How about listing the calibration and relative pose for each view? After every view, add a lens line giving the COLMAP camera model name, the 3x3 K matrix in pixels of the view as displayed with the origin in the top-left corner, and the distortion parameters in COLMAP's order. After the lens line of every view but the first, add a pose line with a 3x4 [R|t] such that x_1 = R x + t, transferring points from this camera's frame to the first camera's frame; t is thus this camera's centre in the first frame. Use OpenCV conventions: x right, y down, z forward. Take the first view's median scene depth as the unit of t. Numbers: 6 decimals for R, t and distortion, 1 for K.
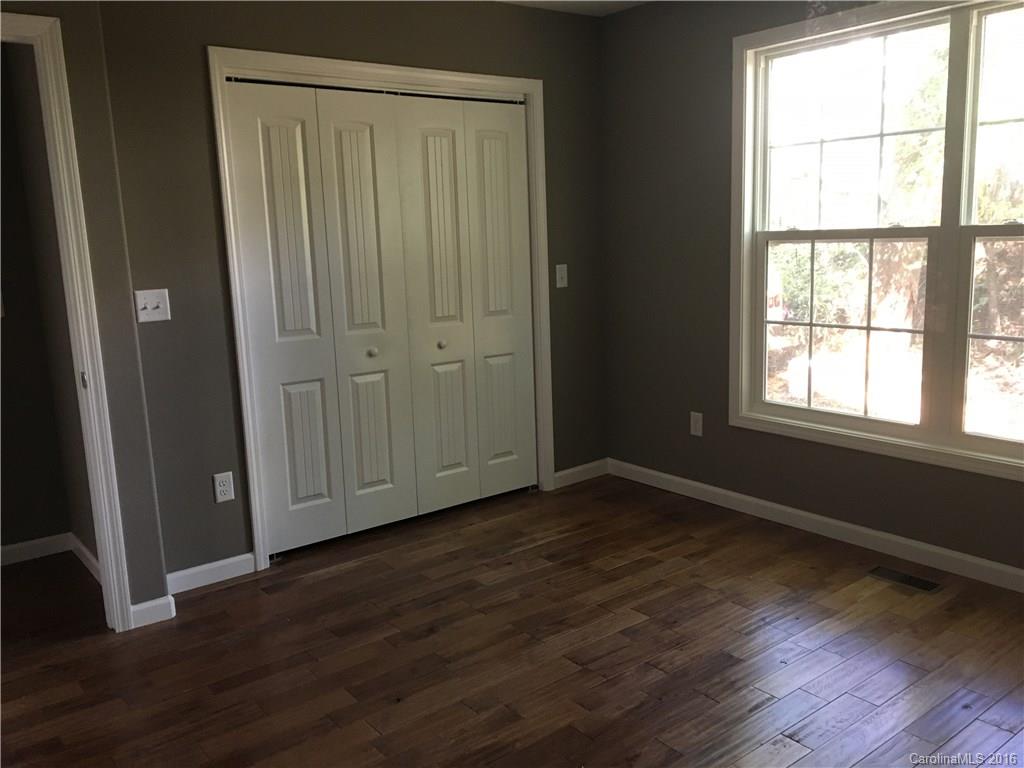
lens RADIAL K [[860.7, 0, 511.5], [0, 860.7, 377.8], [0, 0, 1]] dist [0.050583, -0.068696]
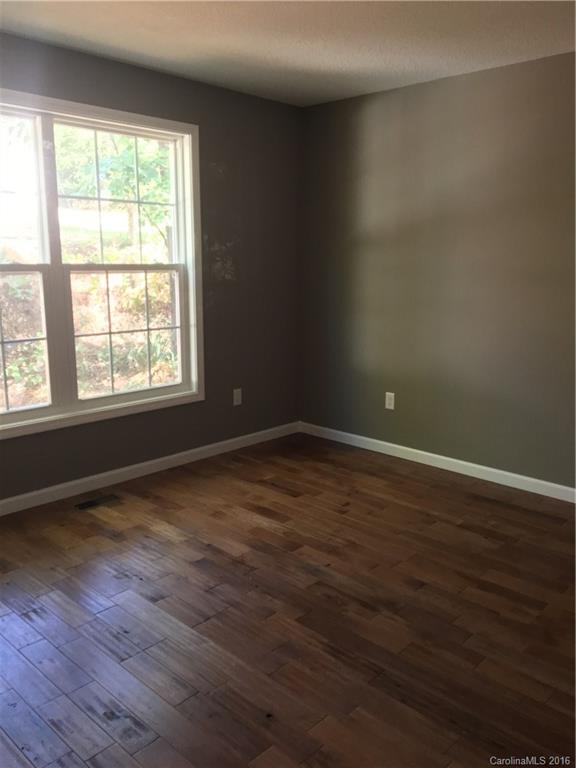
lens RADIAL K [[645.5, 0, 285.5], [0, 645.5, 385.8], [0, 0, 1]] dist [0.050583, -0.068696]
pose [[-0.152842, -0.163895, 0.974566, -0.682320], [0.158646, 0.969293, 0.187888, -0.124707], [-0.975434, 0.183329, -0.122147, 0.828702]]
